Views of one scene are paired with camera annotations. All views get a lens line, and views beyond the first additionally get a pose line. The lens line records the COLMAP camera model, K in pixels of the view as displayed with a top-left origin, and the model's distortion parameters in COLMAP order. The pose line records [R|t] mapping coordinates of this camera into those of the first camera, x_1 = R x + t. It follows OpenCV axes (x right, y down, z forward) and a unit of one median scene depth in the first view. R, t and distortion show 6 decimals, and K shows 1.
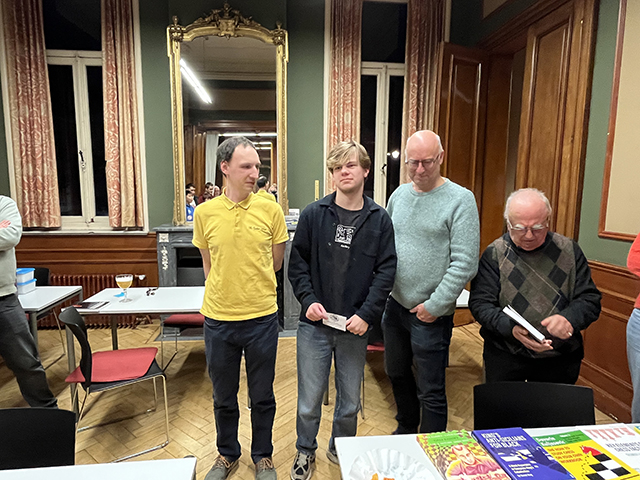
lens RADIAL K [[393.6, 0, 315.4], [0, 393.6, 238.6], [0, 0, 1]] dist [-0.007561, 0.000960]
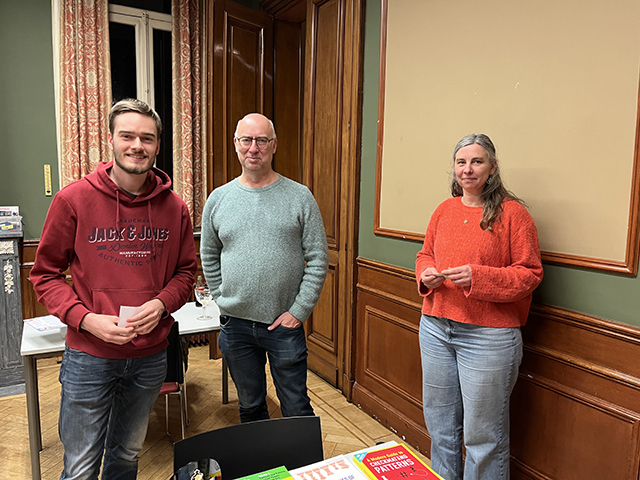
lens RADIAL K [[485.8, 0, 324.9], [0, 485.8, 238.2], [0, 0, 1]] dist [0.067950, -0.088314]
pose [[0.913393, -0.035393, 0.405537, 0.103007], [0.037730, 0.999285, 0.002233, -0.001825], [-0.405326, 0.013261, 0.914076, 0.008016]]
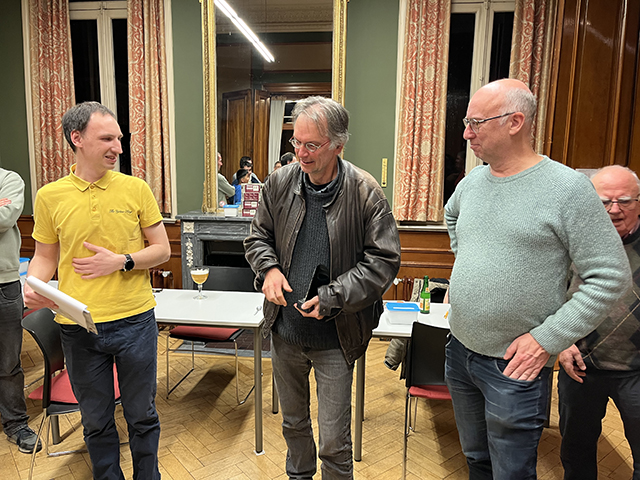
lens RADIAL K [[488.0, 0, 319.3], [0, 488.0, 238.7], [0, 0, 1]] dist [0.063451, -0.085481]
pose [[0.978104, 0.039213, -0.204389, 0.085598], [-0.035974, 0.999162, 0.019539, -0.008001], [0.204984, -0.011758, 0.978695, 0.052465]]
